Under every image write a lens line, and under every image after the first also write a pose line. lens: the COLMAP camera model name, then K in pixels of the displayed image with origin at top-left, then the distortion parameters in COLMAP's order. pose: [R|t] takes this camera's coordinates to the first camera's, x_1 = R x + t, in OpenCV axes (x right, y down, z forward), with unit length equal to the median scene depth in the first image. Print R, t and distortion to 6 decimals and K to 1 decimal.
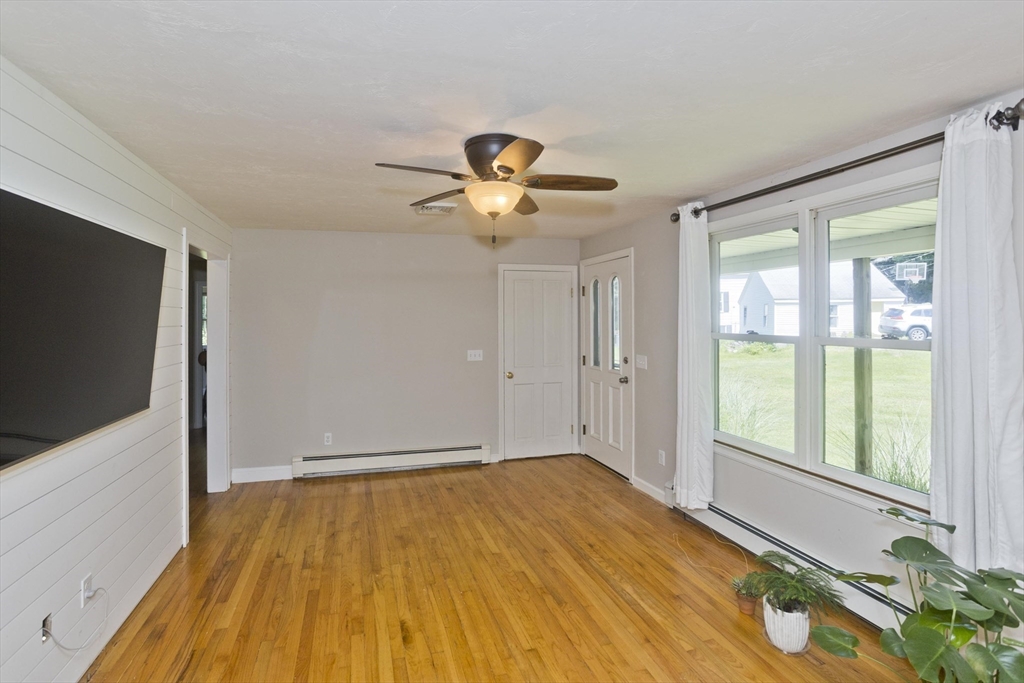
lens RADIAL K [[497.1, 0, 493.2], [0, 497.1, 315.3], [0, 0, 1]] dist [-0.052658, 0.035551]
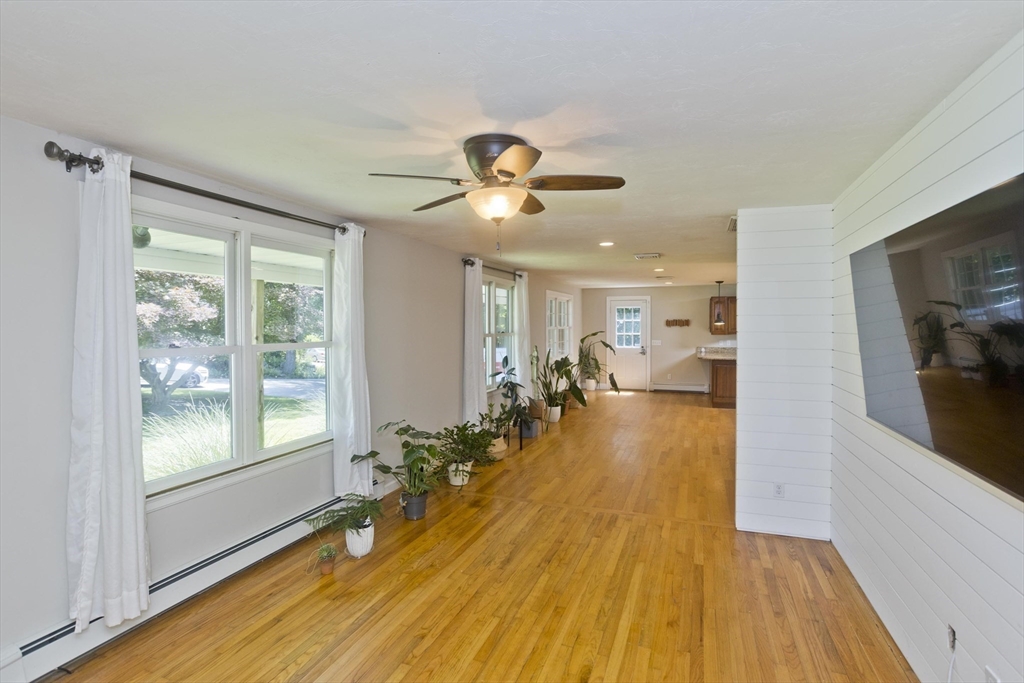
lens RADIAL K [[503.1, 0, 518.5], [0, 503.1, 339.2], [0, 0, 1]] dist [-0.052253, 0.037783]
pose [[-0.811004, -0.010806, 0.584941, -0.562557], [0.001988, 0.999773, 0.021227, 0.006285], [-0.585038, 0.018378, -0.810798, 1.668242]]
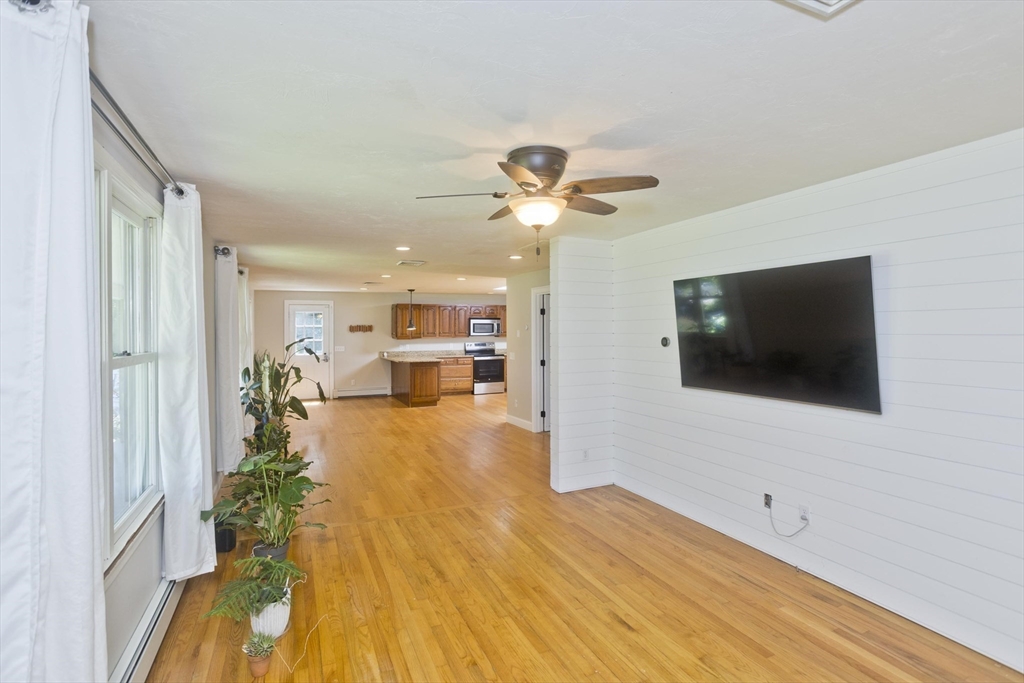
lens RADIAL K [[503.1, 0, 518.5], [0, 503.1, 339.2], [0, 0, 1]] dist [-0.052253, 0.037783]
pose [[-0.985704, 0.013054, -0.167977, 0.202363], [0.010997, 0.999853, 0.013172, 0.010523], [0.168124, 0.011137, -0.985703, 1.889979]]
